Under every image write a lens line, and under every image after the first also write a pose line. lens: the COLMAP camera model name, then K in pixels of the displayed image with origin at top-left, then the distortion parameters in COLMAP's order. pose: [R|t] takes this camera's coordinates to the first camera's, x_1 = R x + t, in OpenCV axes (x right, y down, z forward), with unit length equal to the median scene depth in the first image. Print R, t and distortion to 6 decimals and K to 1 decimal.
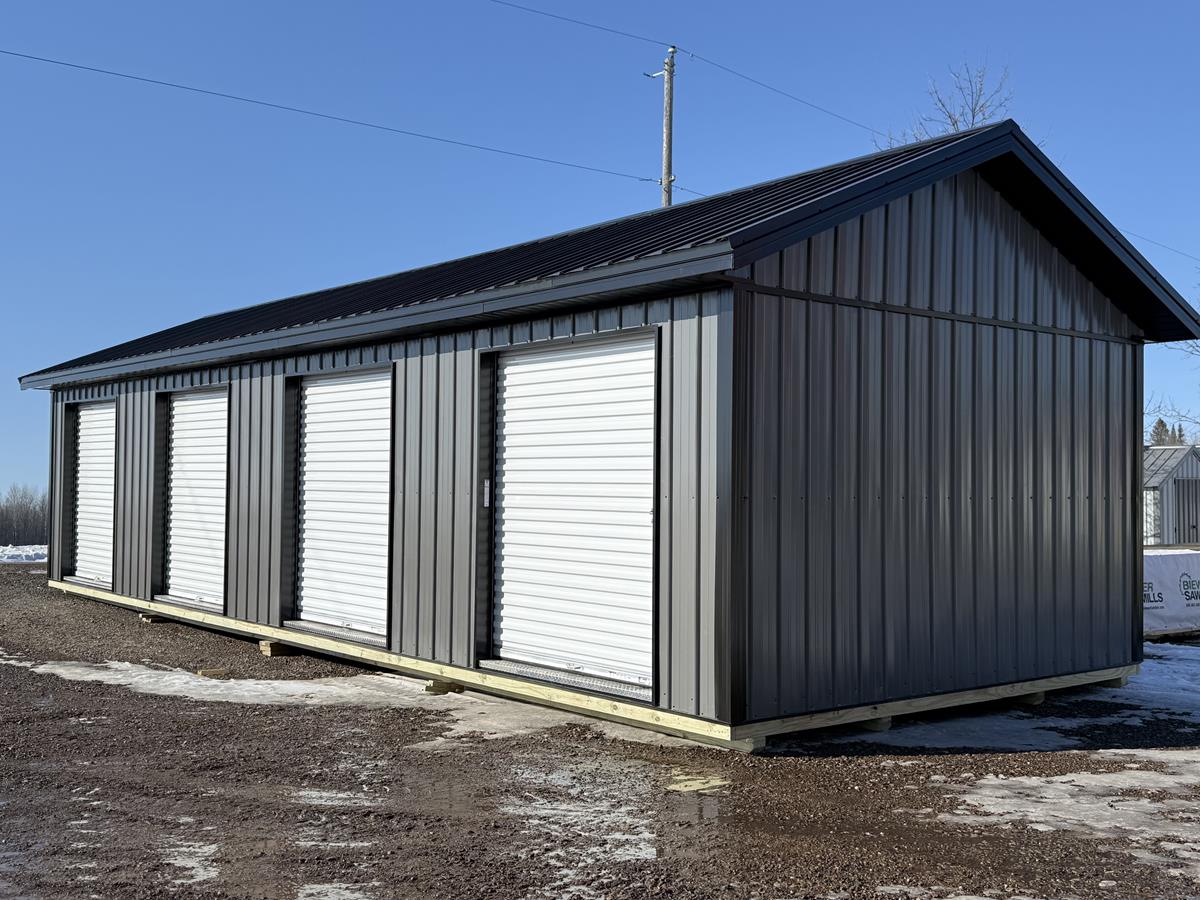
lens RADIAL K [[1273.9, 0, 600.0], [0, 1273.9, 450.0], [0, 0, 1]] dist [0.085965, 0.000874]
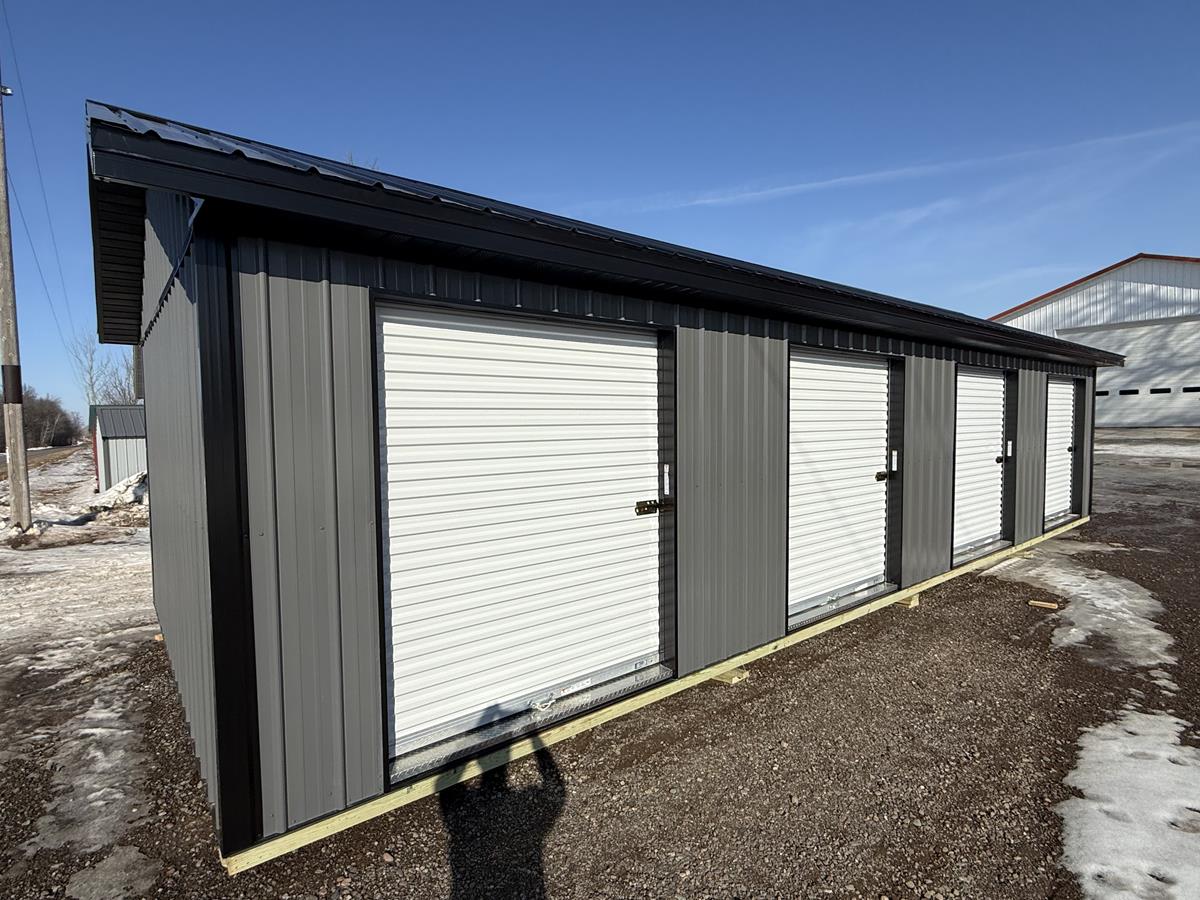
lens RADIAL K [[615.2, 0, 594.8], [0, 615.2, 453.0], [0, 0, 1]] dist [0.002366, 0.000300]
pose [[-0.001785, -0.063708, 0.997967, -0.553991], [-0.015476, 0.997851, 0.063673, -0.012529], [-0.999879, -0.015331, -0.002767, 1.024518]]
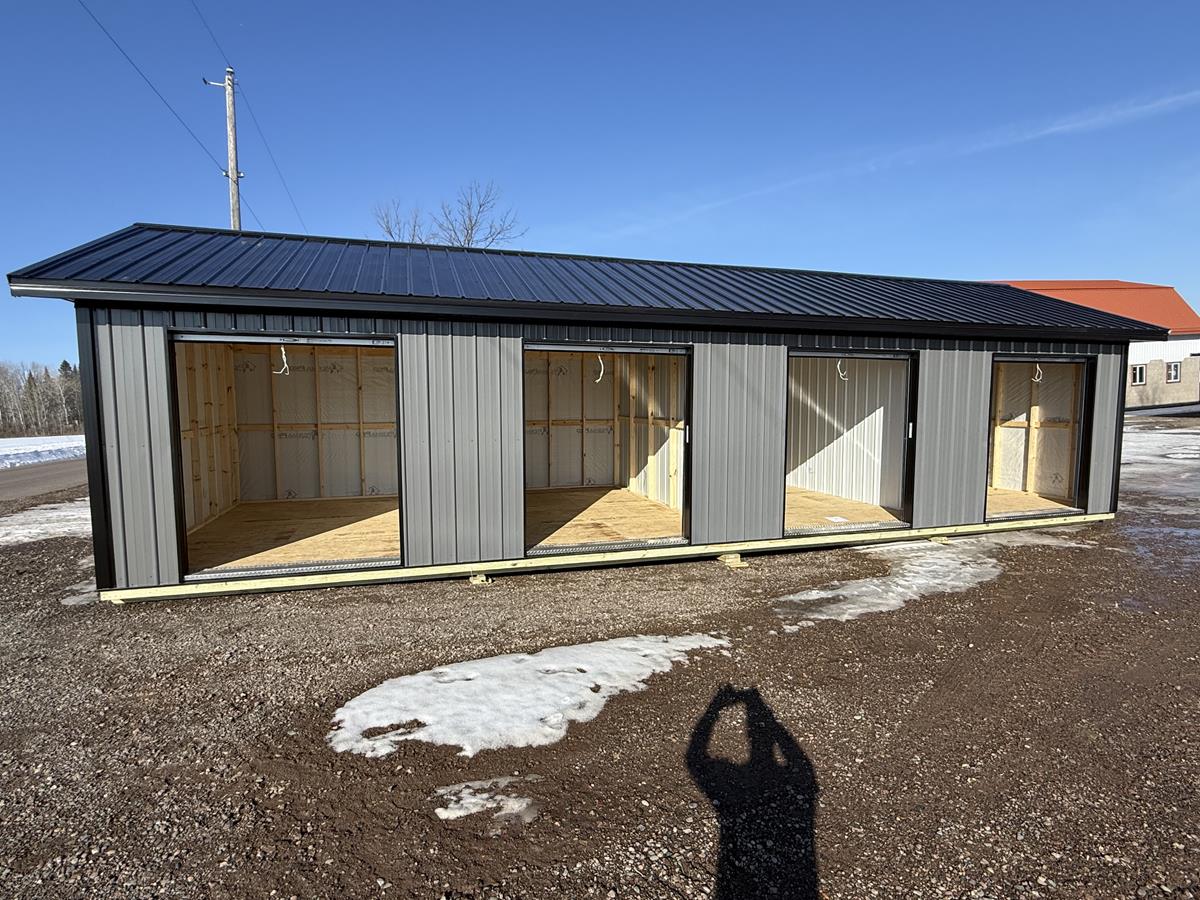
lens RADIAL K [[615.2, 0, 594.8], [0, 615.2, 453.0], [0, 0, 1]] dist [0.002366, 0.000300]
pose [[0.370803, -0.088623, 0.924473, -0.638698], [-0.020738, 0.994398, 0.103644, -0.019893], [-0.928480, -0.057603, 0.366888, 0.611797]]
